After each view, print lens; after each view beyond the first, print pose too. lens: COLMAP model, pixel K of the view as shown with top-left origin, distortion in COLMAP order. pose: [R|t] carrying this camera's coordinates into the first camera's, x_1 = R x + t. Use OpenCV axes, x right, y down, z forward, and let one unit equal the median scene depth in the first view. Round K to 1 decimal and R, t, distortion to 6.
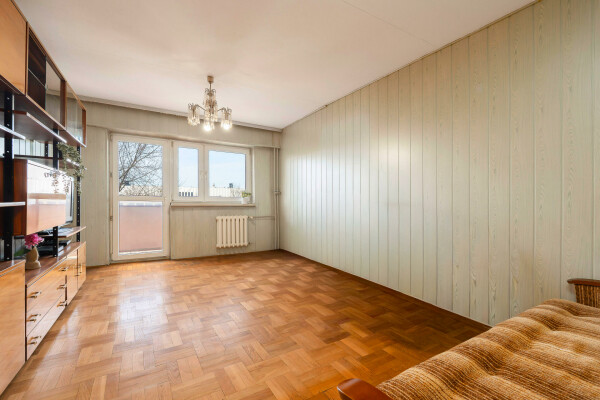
lens RADIAL K [[264.4, 0, 297.7], [0, 264.4, 199.4], [0, 0, 1]] dist [-0.002257, 0.000288]
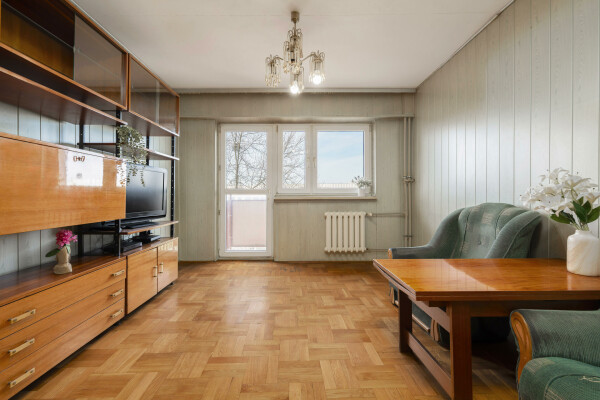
lens RADIAL K [[264.4, 0, 297.1], [0, 264.4, 205.2], [0, 0, 1]] dist [-0.002257, 0.000288]
pose [[0.868155, 0.003472, -0.496281, 0.015814], [0.016797, 0.999197, 0.036373, 0.012501], [0.496009, -0.039914, 0.867400, 0.267864]]
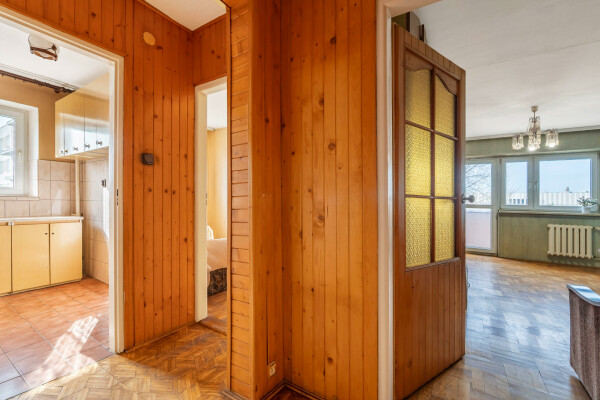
lens RADIAL K [[264.4, 0, 299.6], [0, 264.4, 199.5], [0, 0, 1]] dist [-0.002257, 0.000288]
pose [[0.451538, -0.007847, -0.892217, 0.181384], [-0.010906, 0.999838, -0.014313, -0.008650], [0.892185, 0.016194, 0.451379, -0.348007]]
